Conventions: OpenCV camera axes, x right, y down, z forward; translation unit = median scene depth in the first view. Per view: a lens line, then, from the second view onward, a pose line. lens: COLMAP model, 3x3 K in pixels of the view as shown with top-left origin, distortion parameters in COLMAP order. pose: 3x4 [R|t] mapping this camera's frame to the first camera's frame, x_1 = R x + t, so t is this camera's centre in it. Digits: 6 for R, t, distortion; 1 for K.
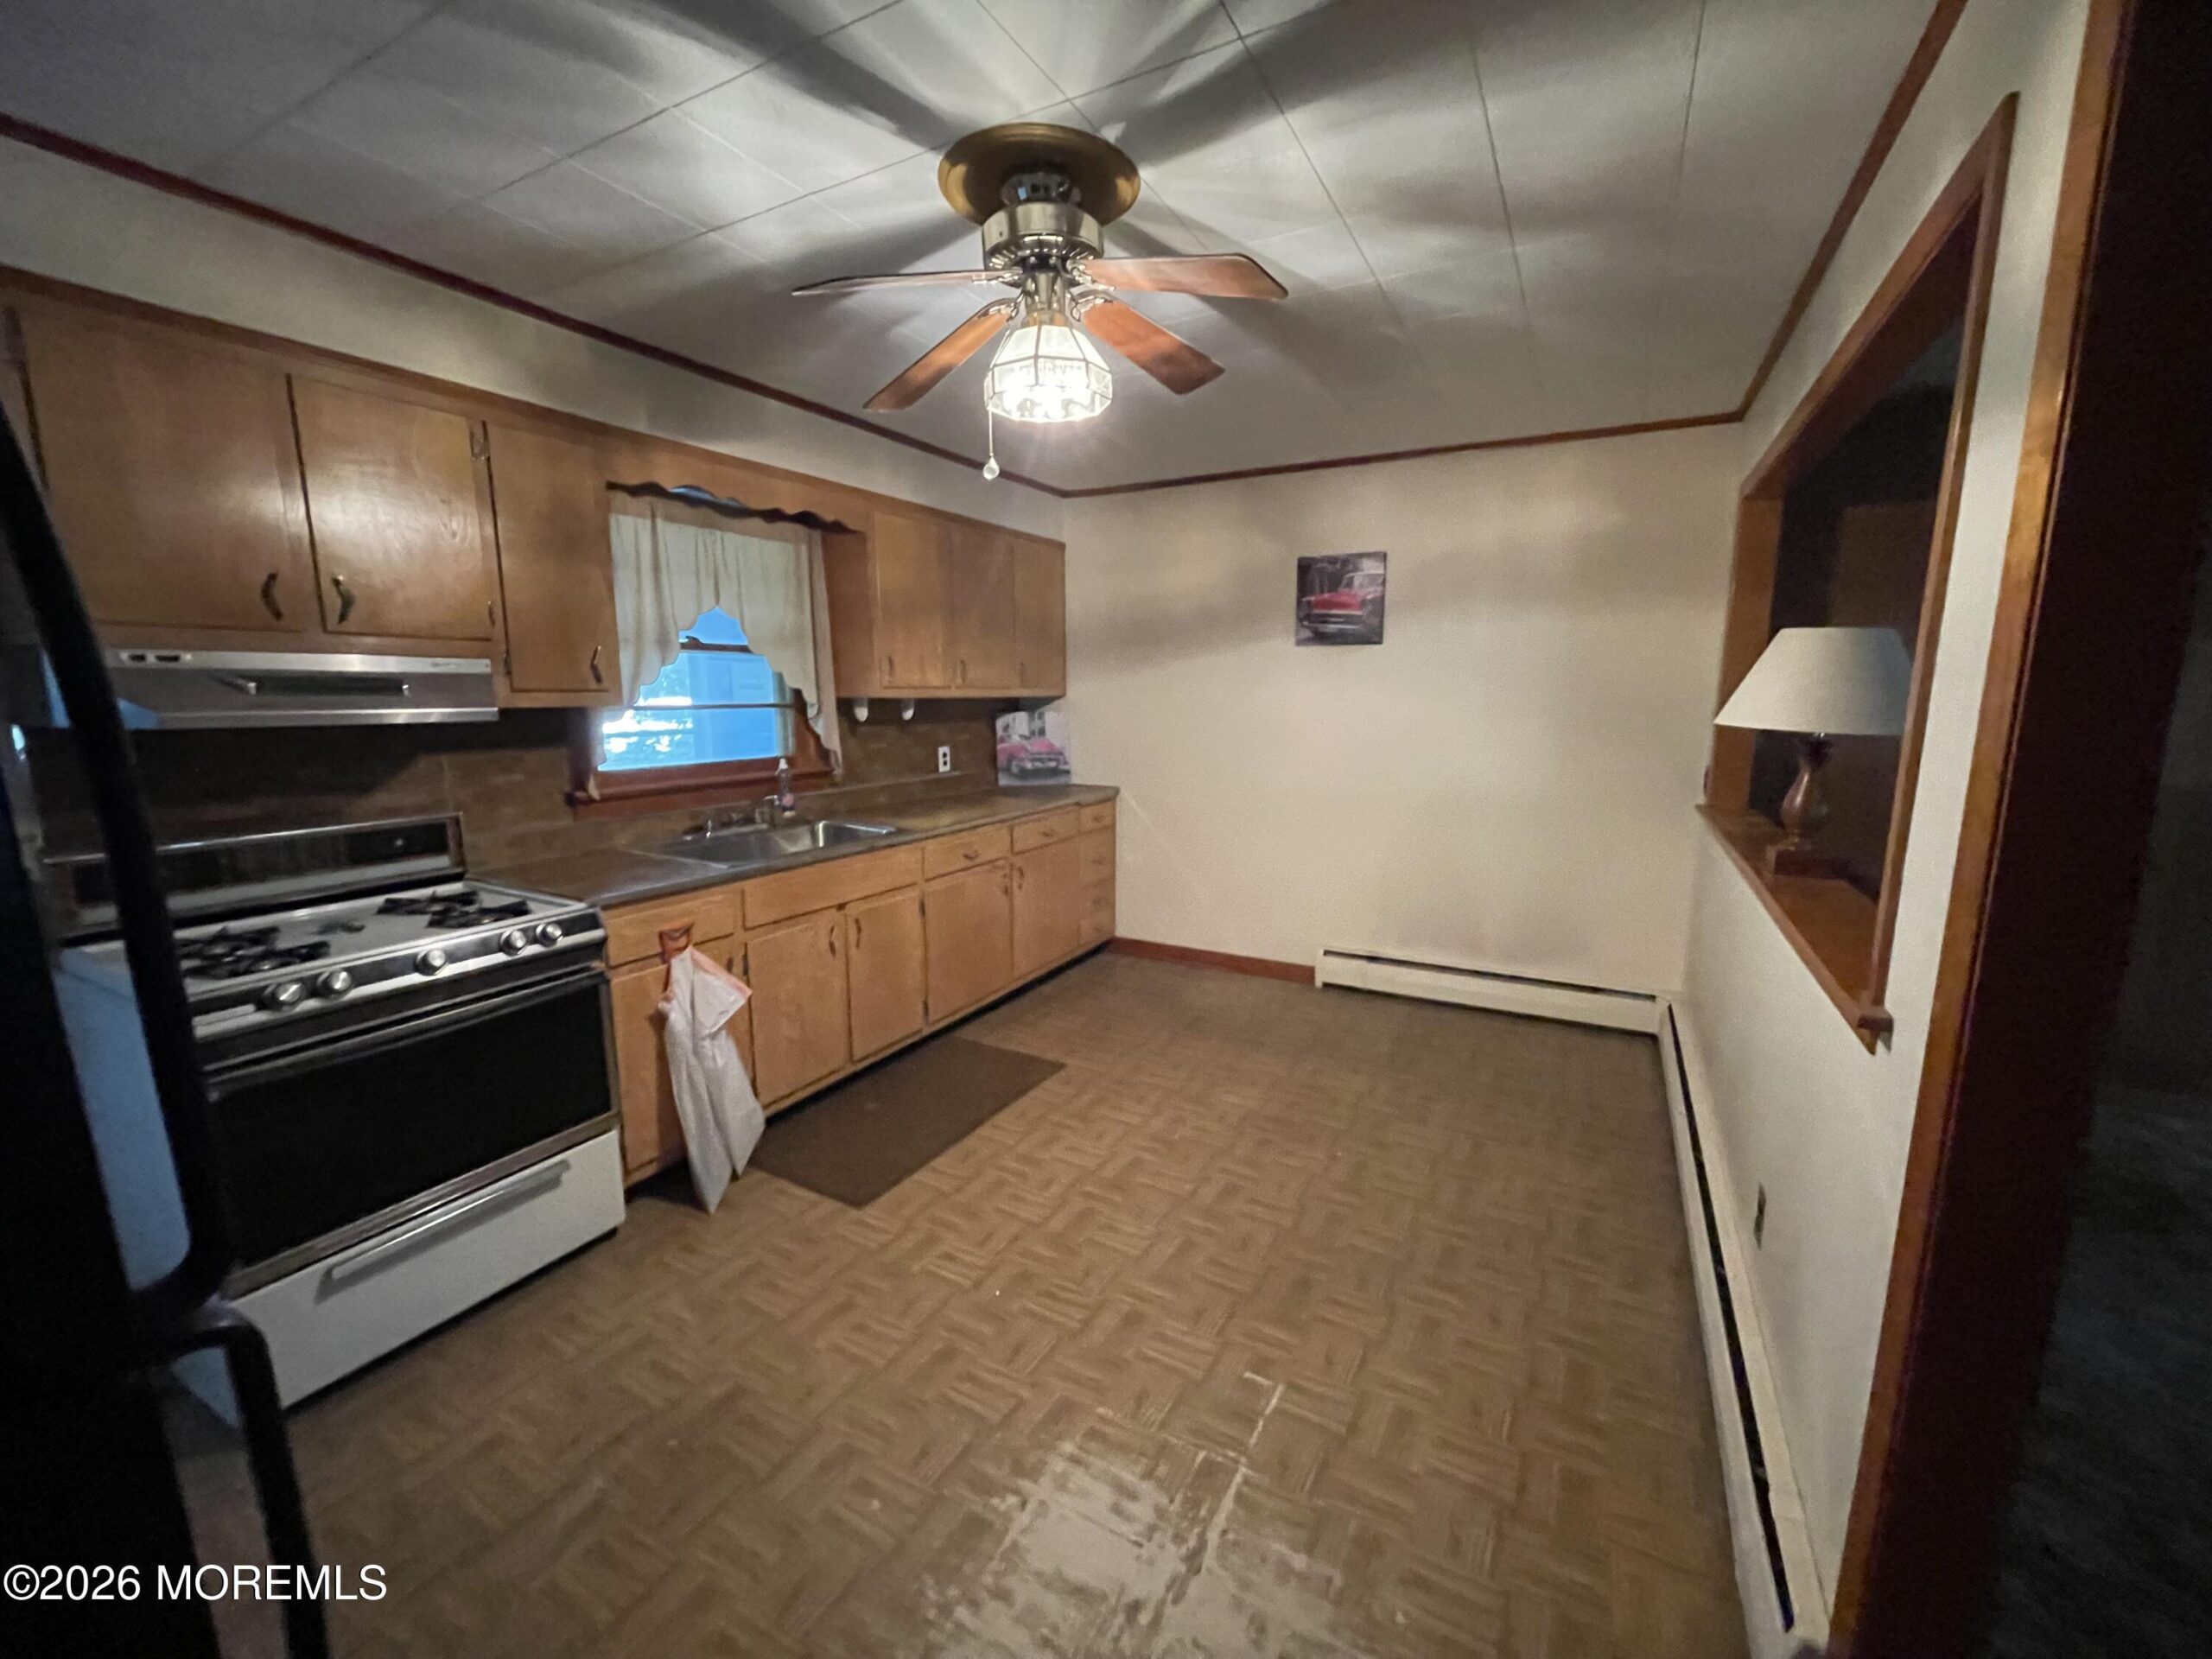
lens RADIAL K [[897.6, 0, 1114.6], [0, 897.6, 832.7], [0, 0, 1]] dist [-0.002294, -0.000929]
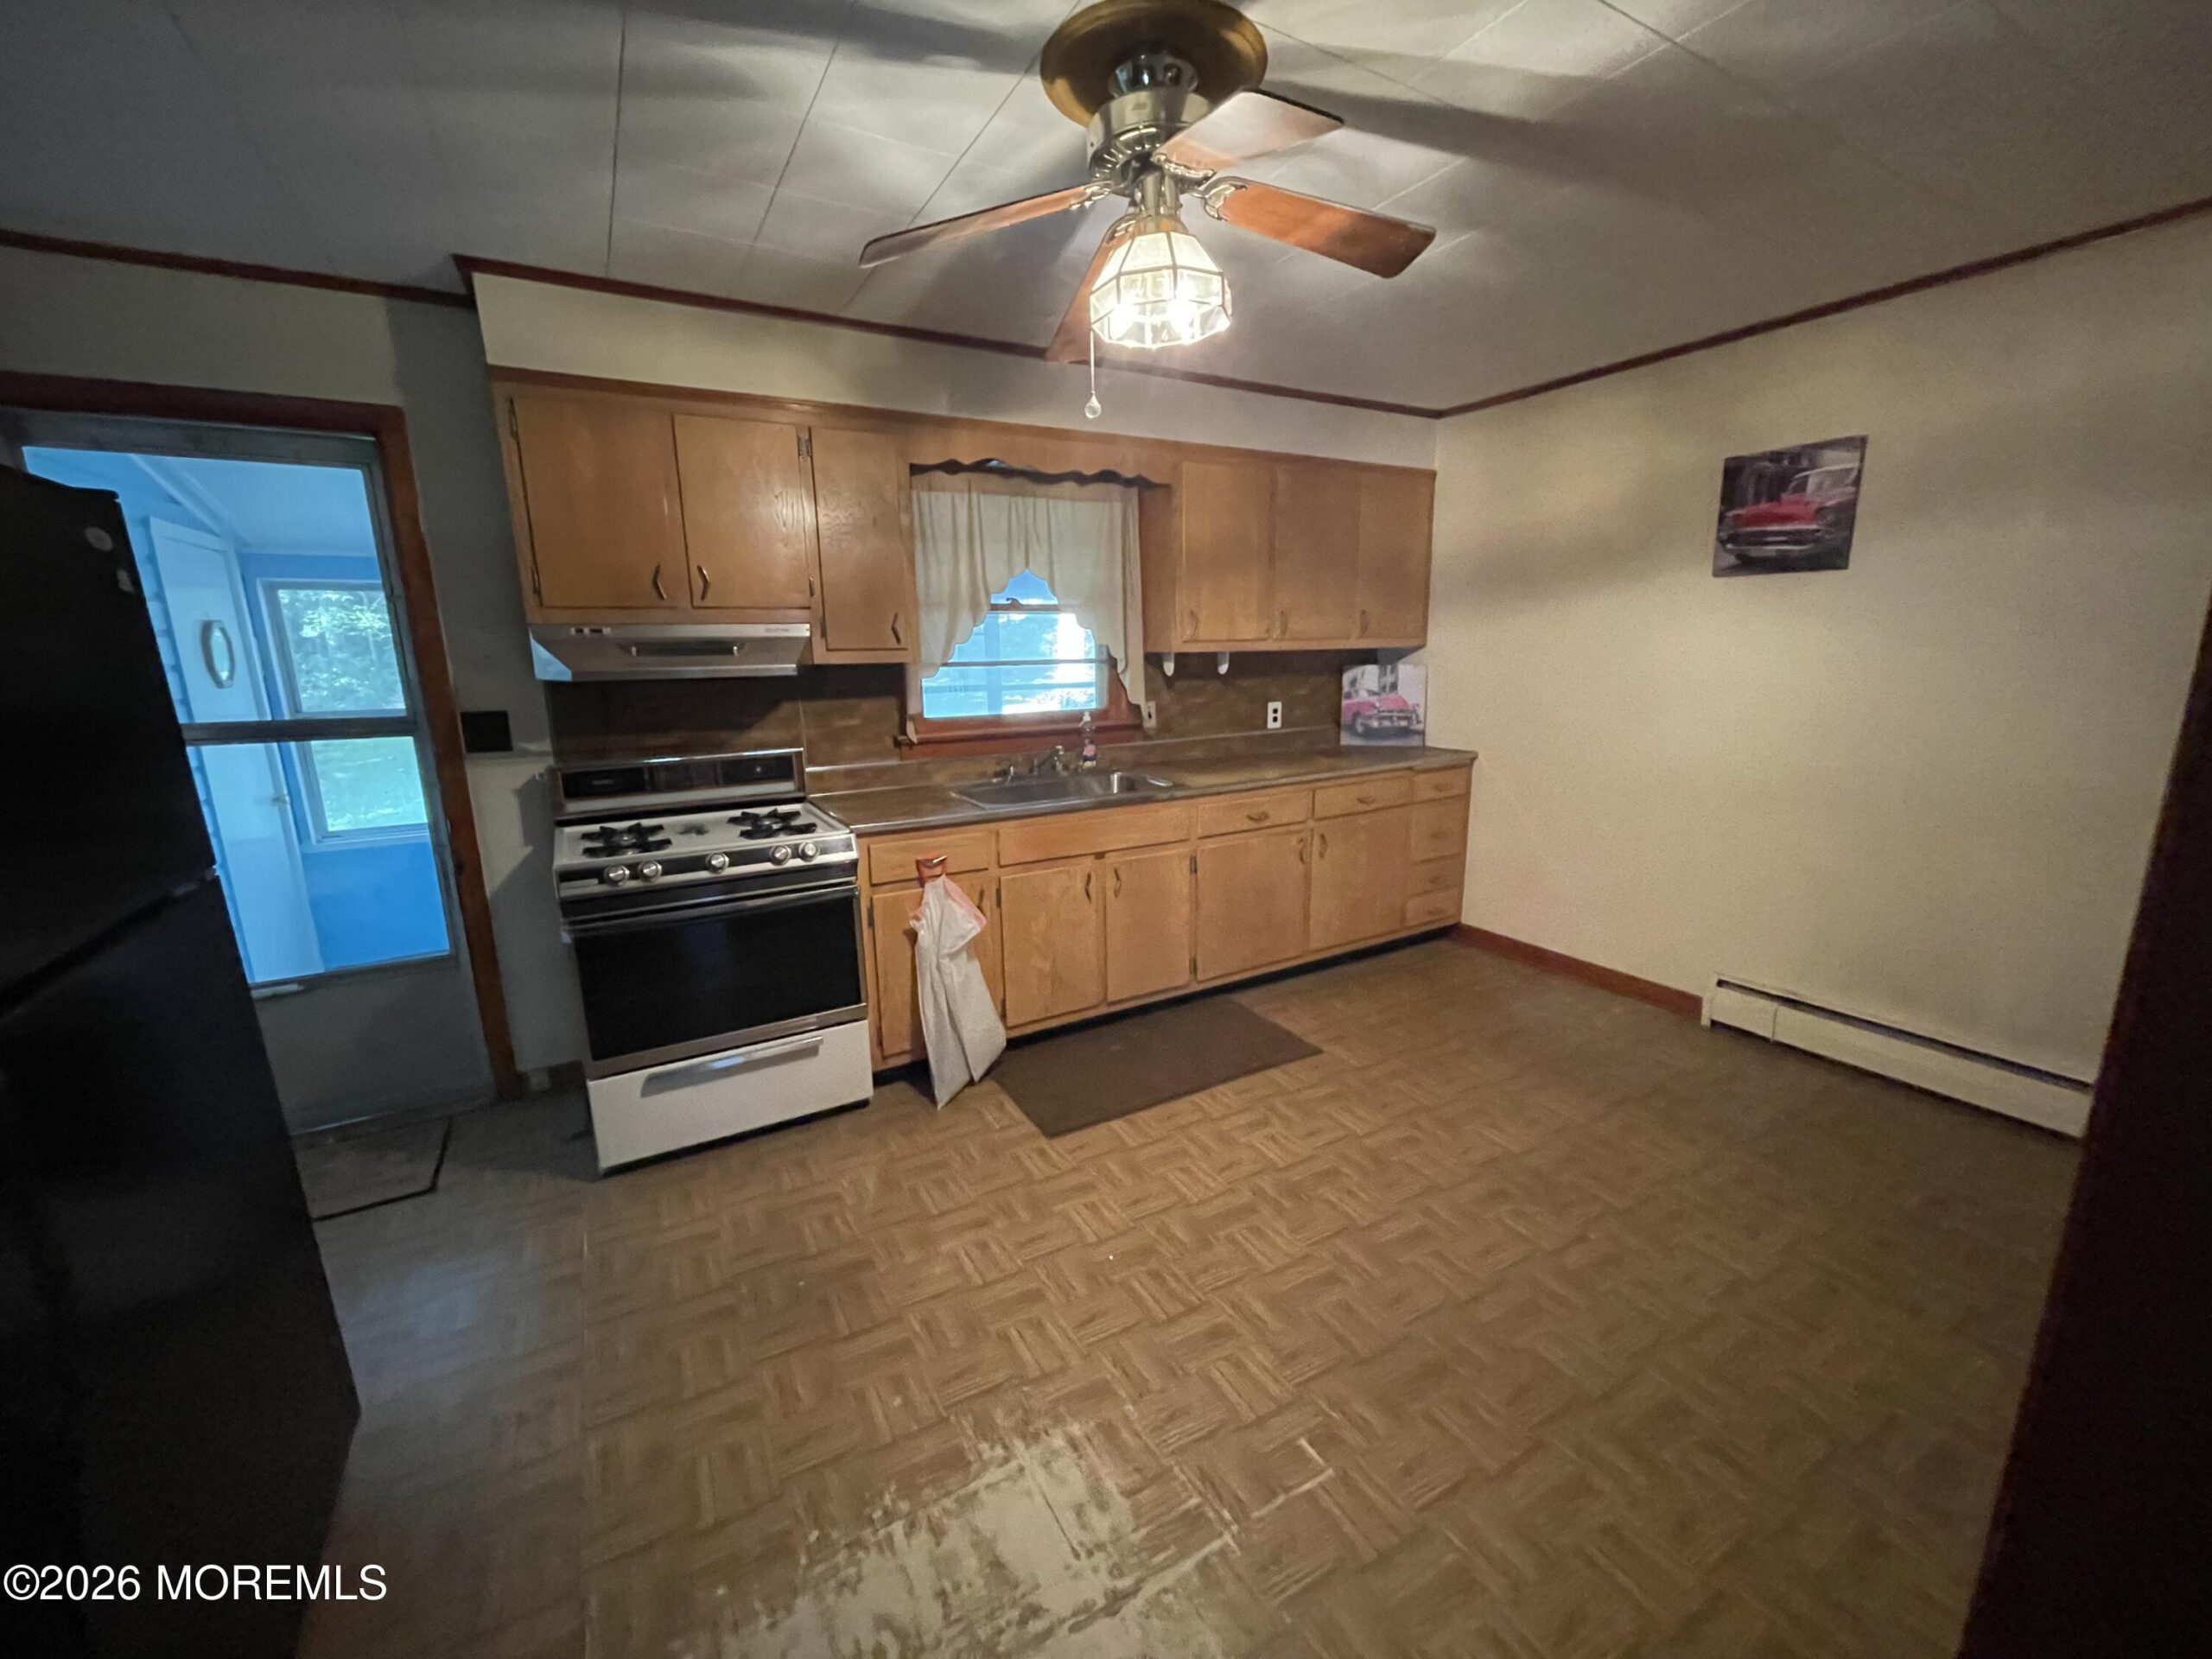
lens RADIAL K [[897.6, 0, 1111.7], [0, 897.6, 834.3], [0, 0, 1]] dist [-0.002294, -0.000929]
pose [[0.854801, 0.094587, -0.510264, 0.289146], [-0.066586, 0.995113, 0.072917, -0.022880], [0.514667, -0.028353, 0.856921, 0.138948]]
